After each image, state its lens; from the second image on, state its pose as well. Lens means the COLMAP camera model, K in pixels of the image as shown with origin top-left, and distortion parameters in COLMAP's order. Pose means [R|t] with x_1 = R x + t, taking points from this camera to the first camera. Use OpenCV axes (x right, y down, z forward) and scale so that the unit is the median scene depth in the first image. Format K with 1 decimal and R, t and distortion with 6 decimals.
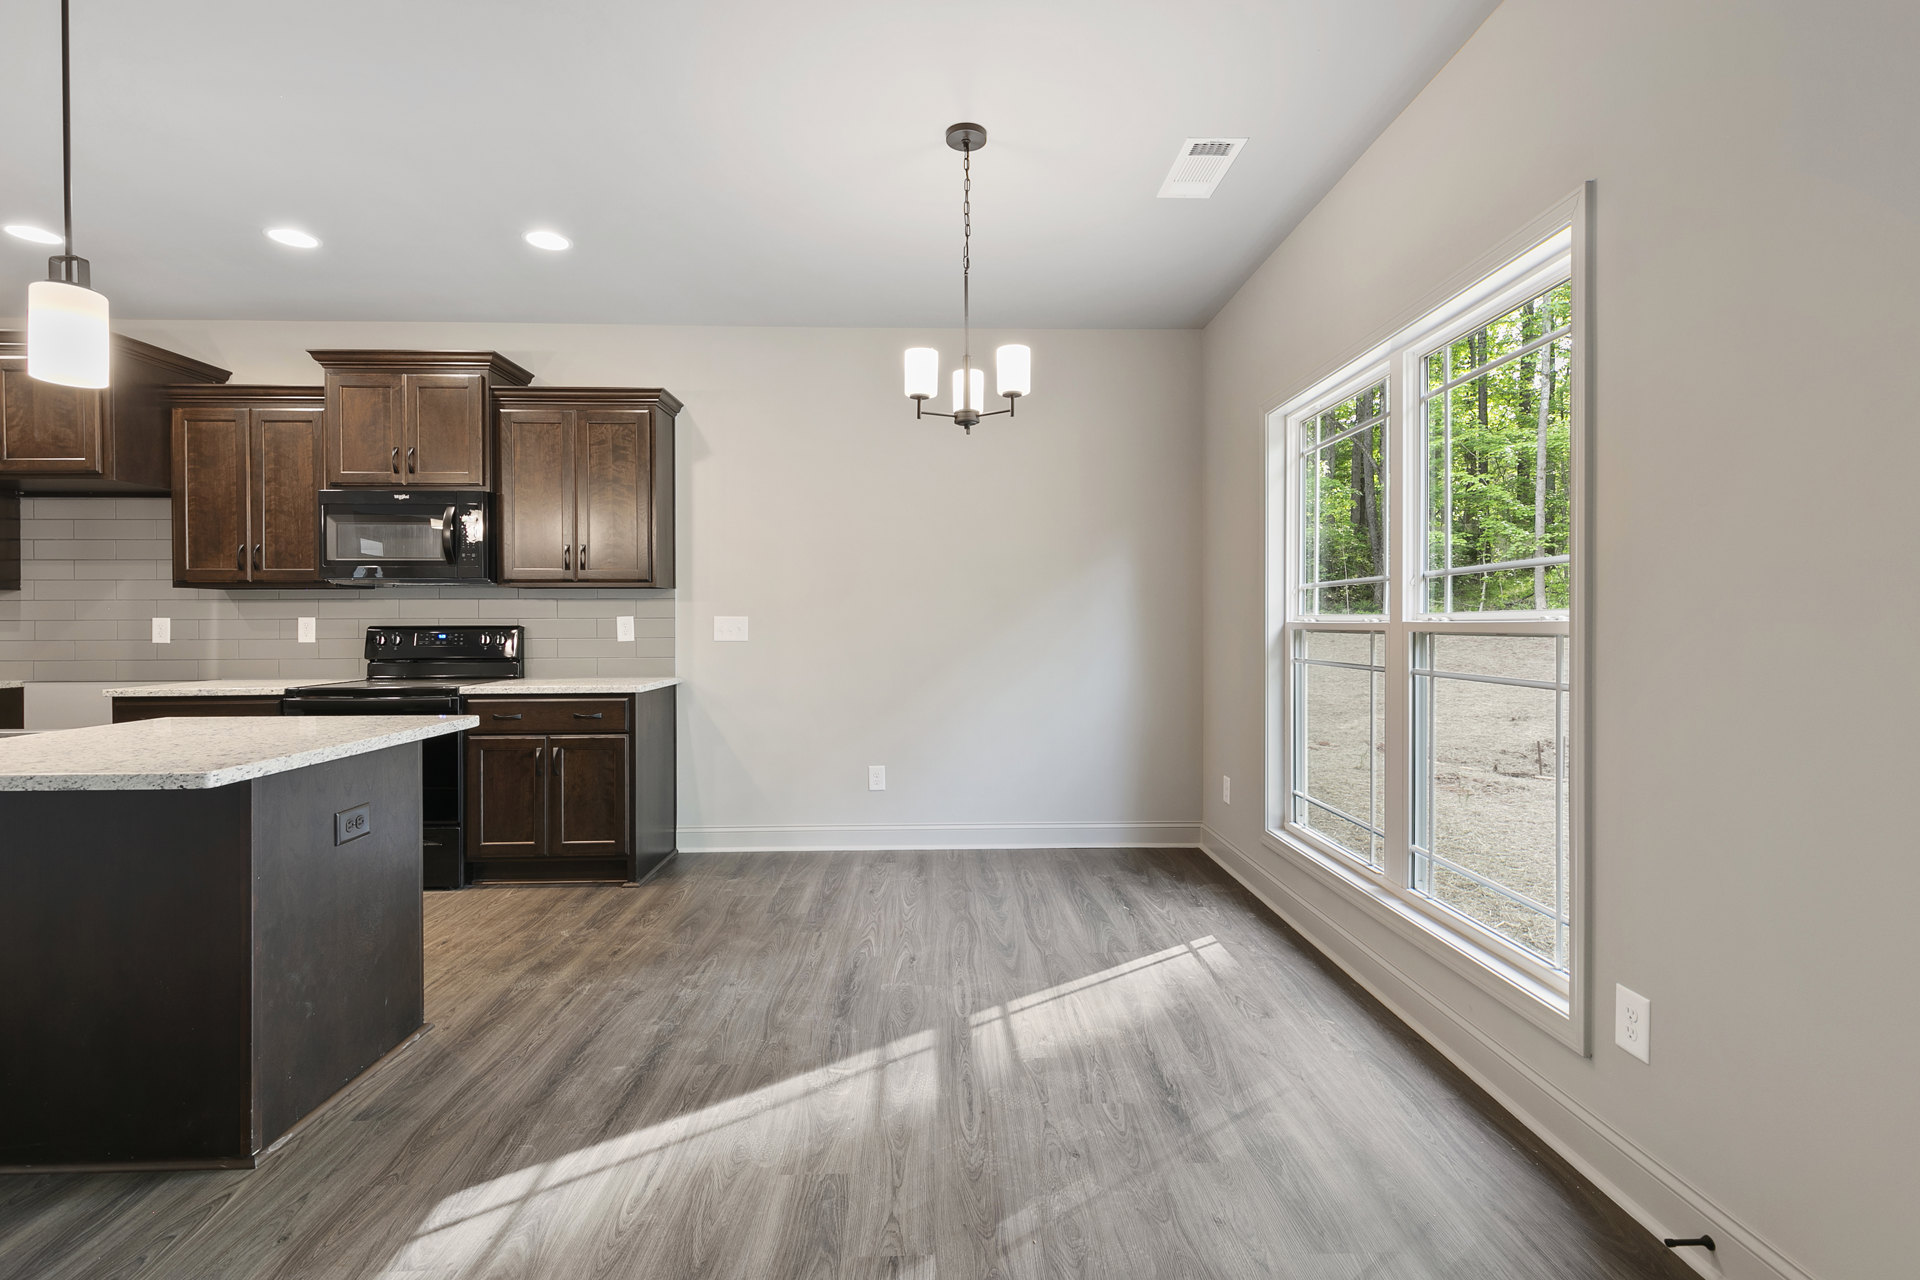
lens RADIAL K [[872.4, 0, 956.1], [0, 872.4, 624.7], [0, 0, 1]] dist [0.009513, -0.000392]
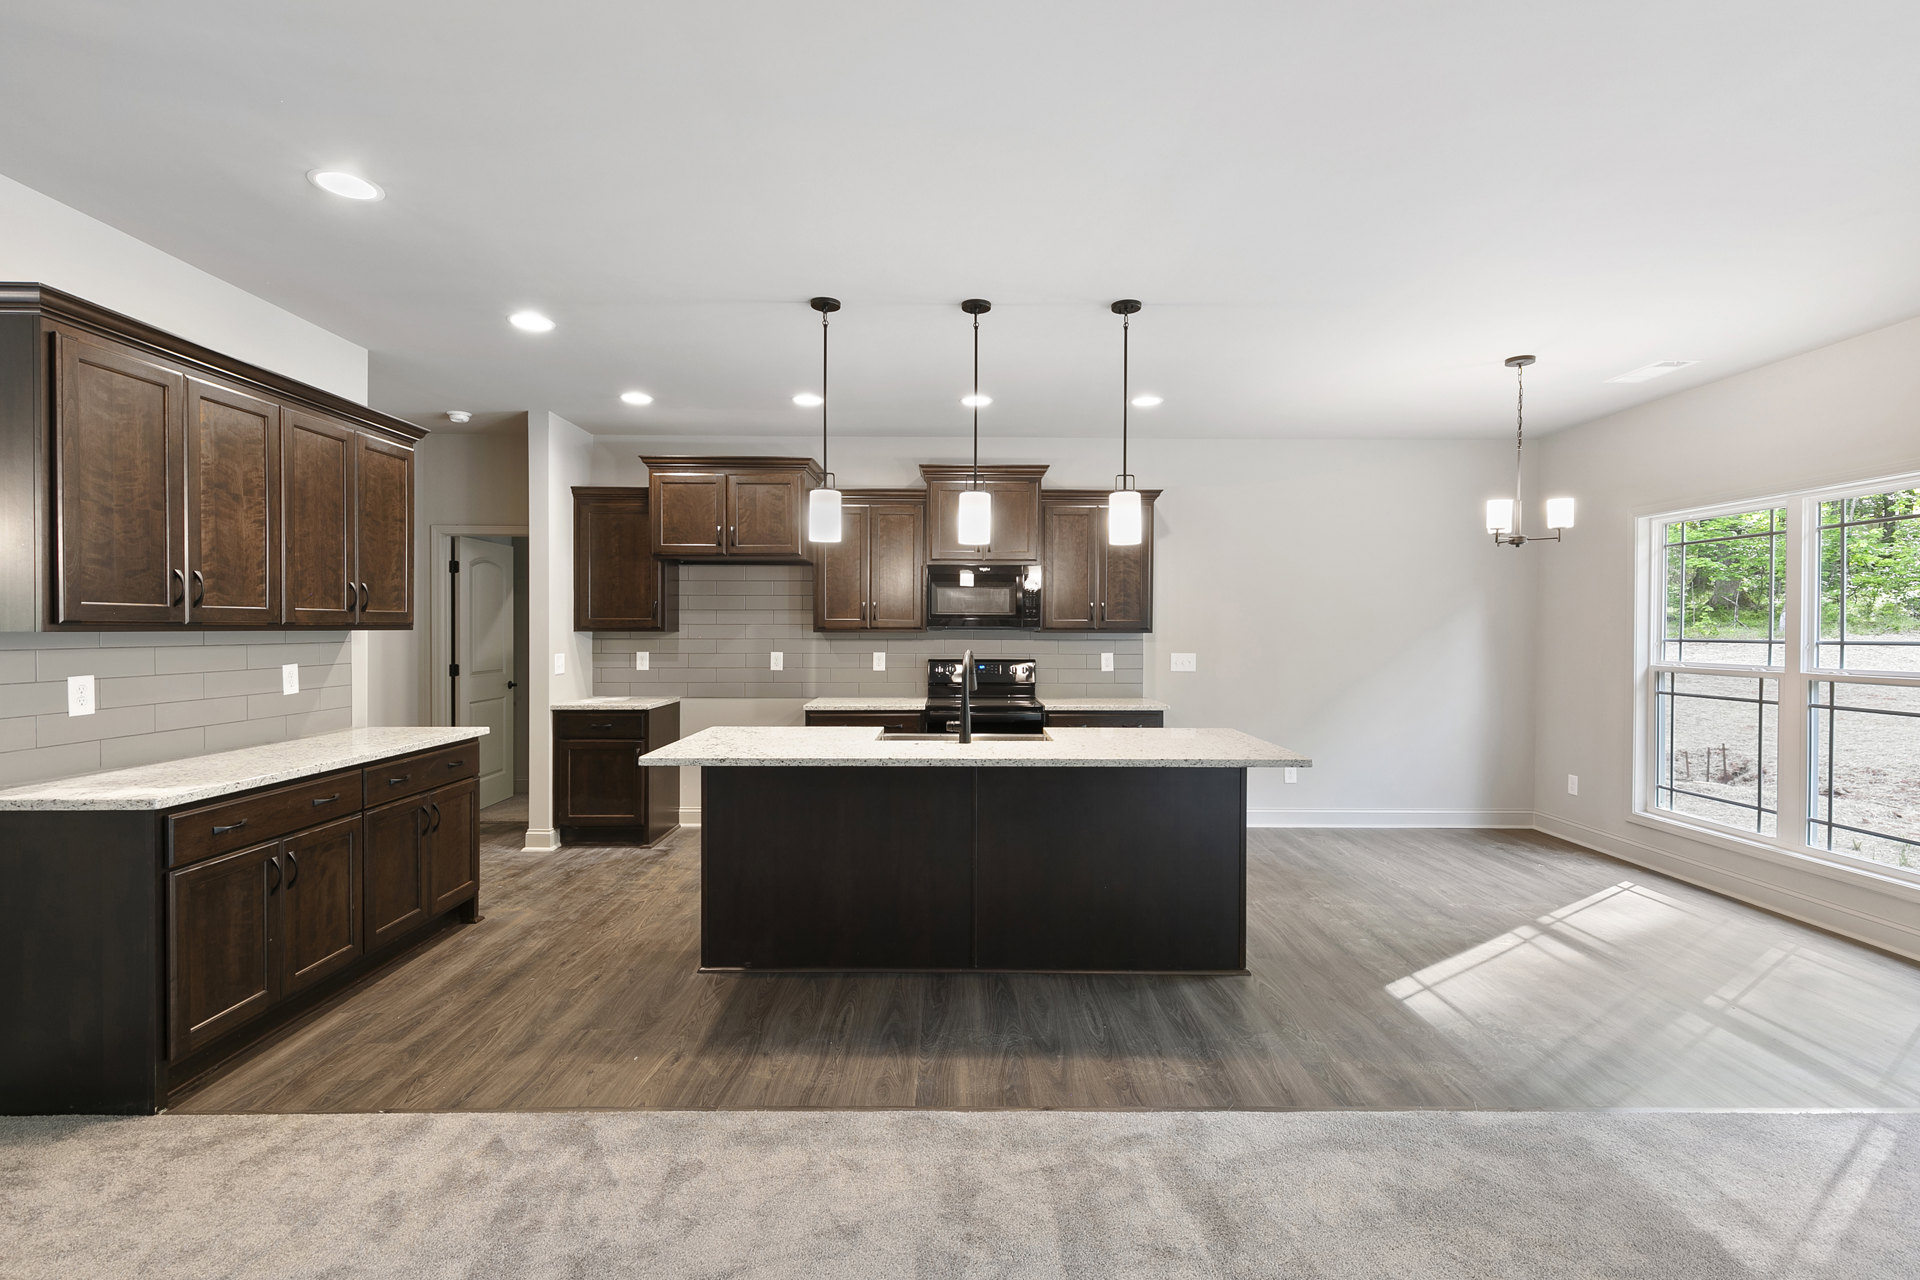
lens RADIAL K [[863.0, 0, 958.7], [0, 863.0, 634.0], [0, 0, 1]] dist [0.010202, -0.000273]
pose [[0.999822, 0.006815, -0.017576, -0.639810], [-0.006775, 0.999974, 0.002295, -0.044190], [0.017591, -0.002176, 0.999843, -0.378157]]
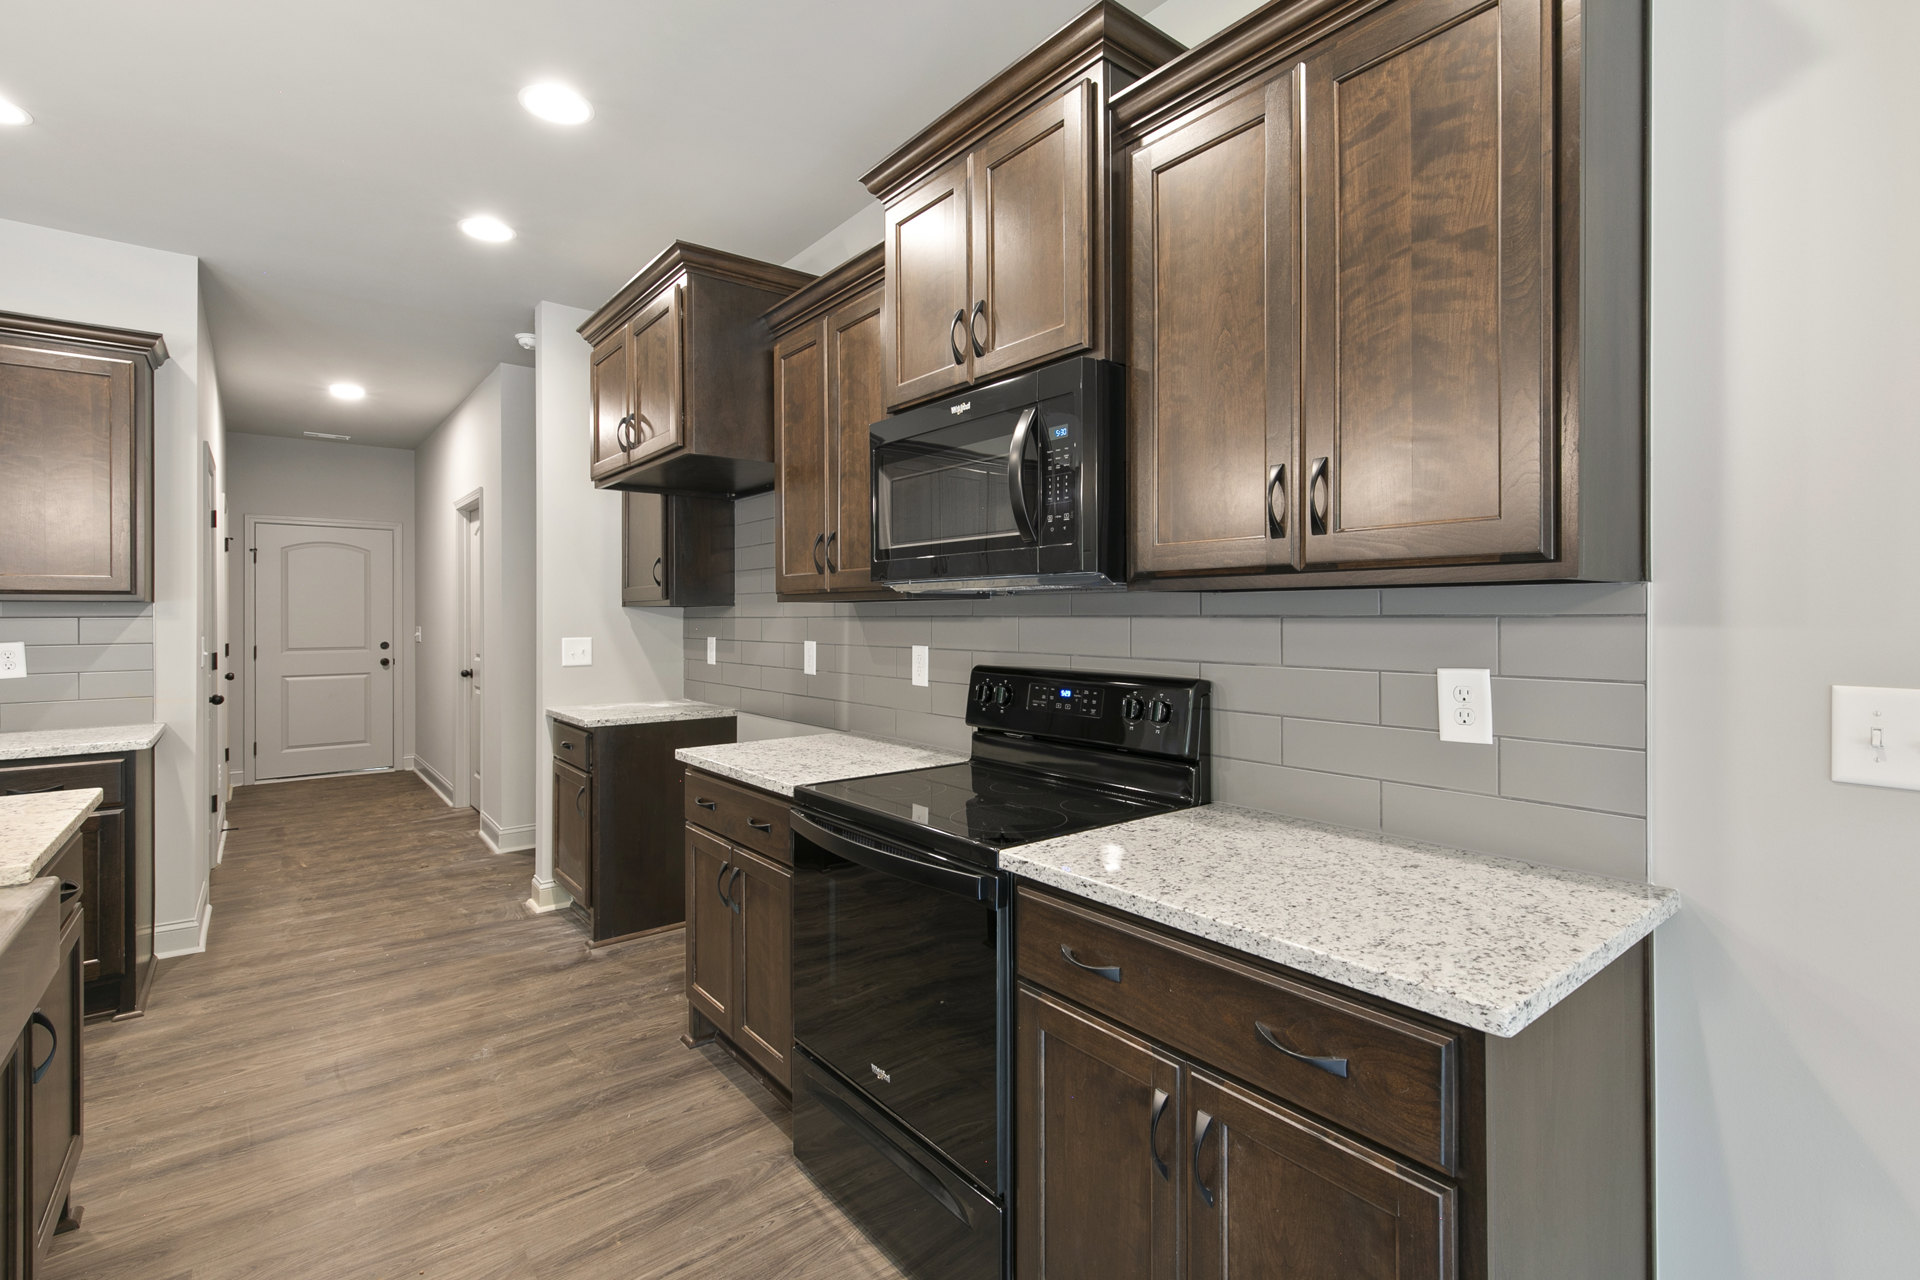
lens RADIAL K [[873.3, 0, 959.2], [0, 873.3, 613.2], [0, 0, 1]] dist [0.012785, -0.000127]
pose [[0.604912, -0.000110, -0.796292, -0.247626], [-0.004285, 0.999985, -0.003394, -0.031746], [0.796280, 0.005465, 0.604903, 0.697884]]
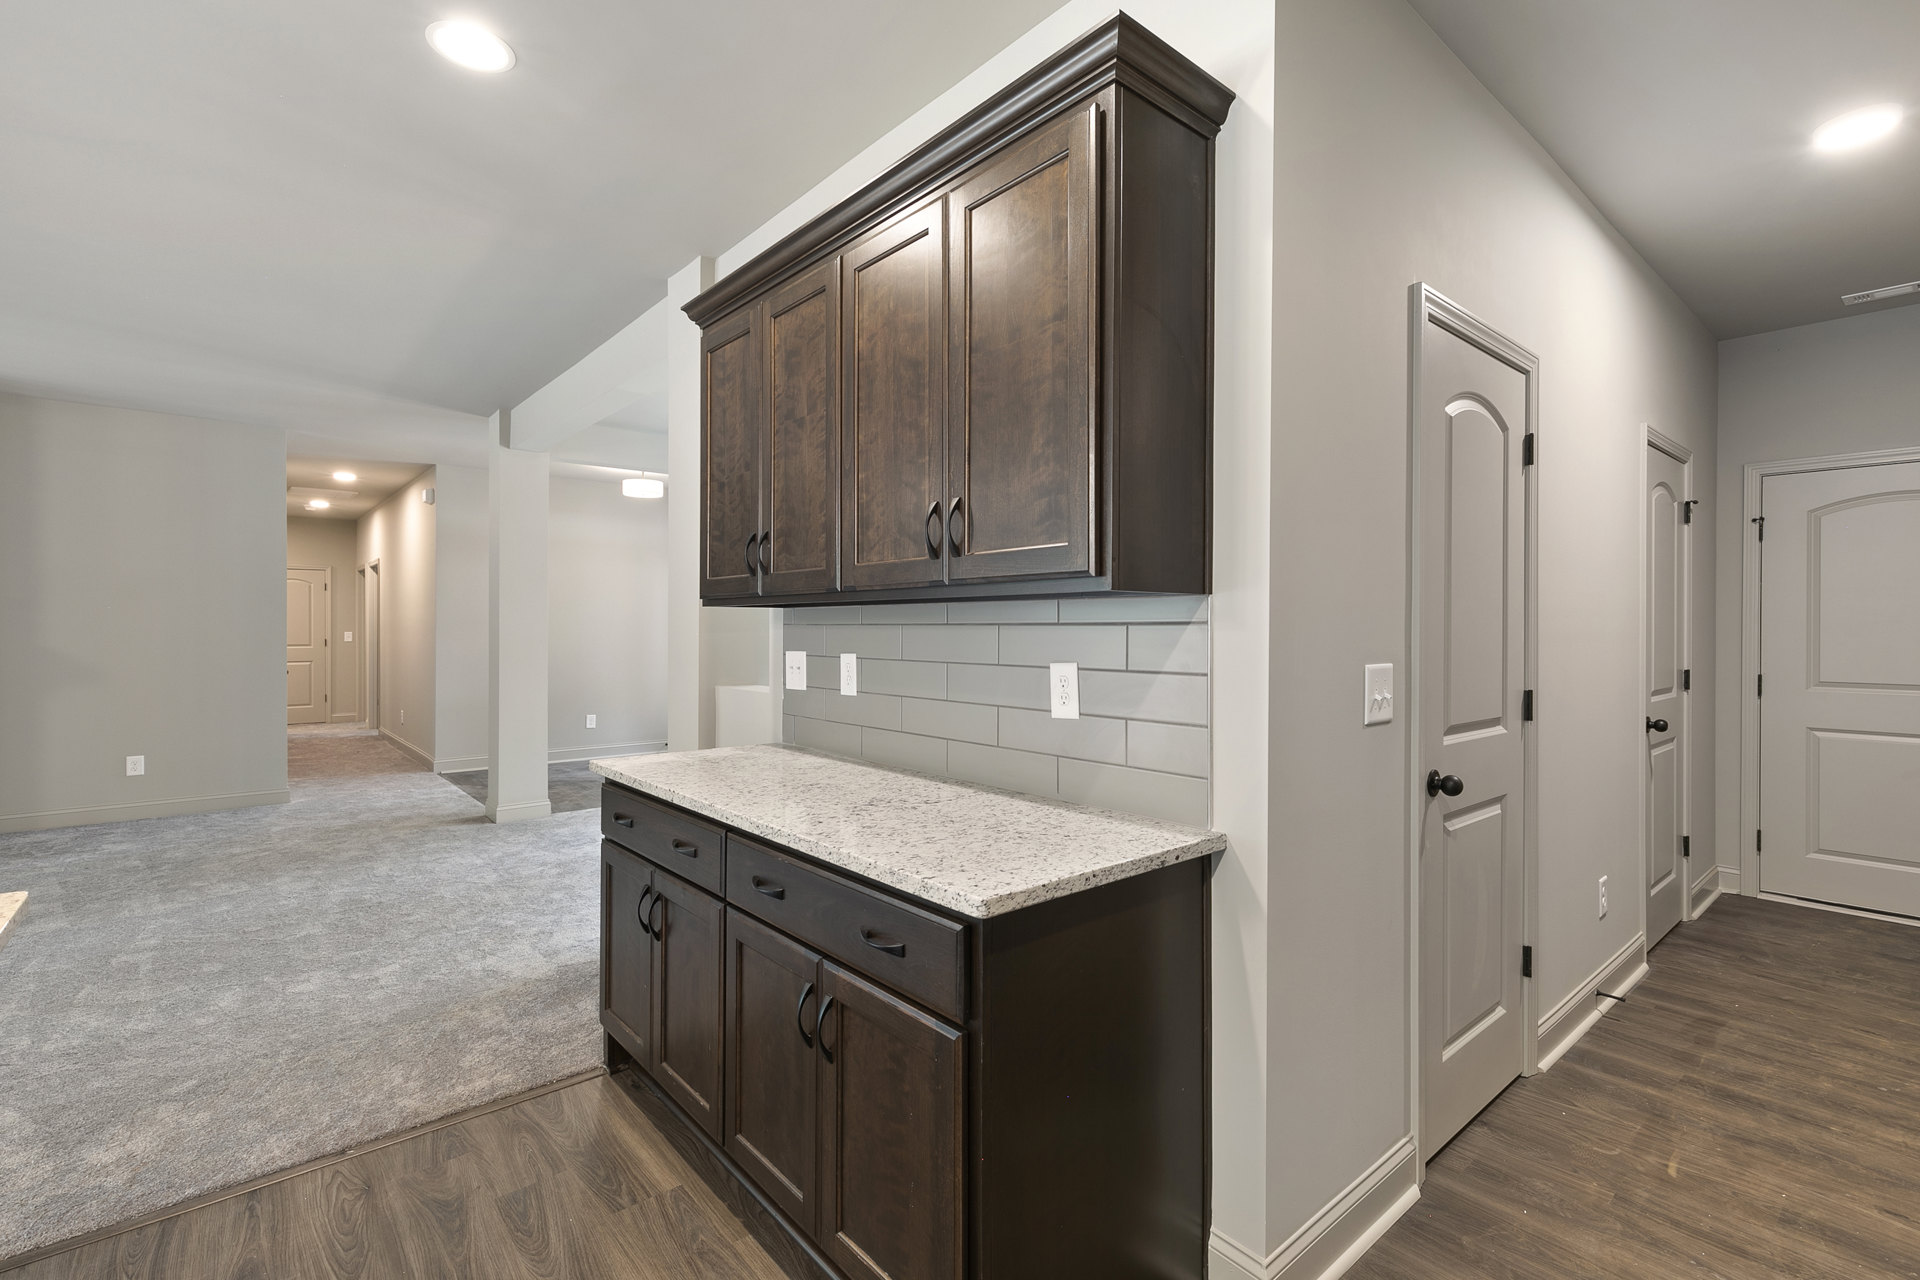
lens RADIAL K [[863.0, 0, 958.7], [0, 863.0, 634.0], [0, 0, 1]] dist [0.010202, -0.000273]
pose [[-0.777403, 0.008384, -0.628948, -1.047392], [0.000206, 0.999914, 0.013075, -0.026096], [0.629003, 0.010035, -0.777338, 0.992090]]
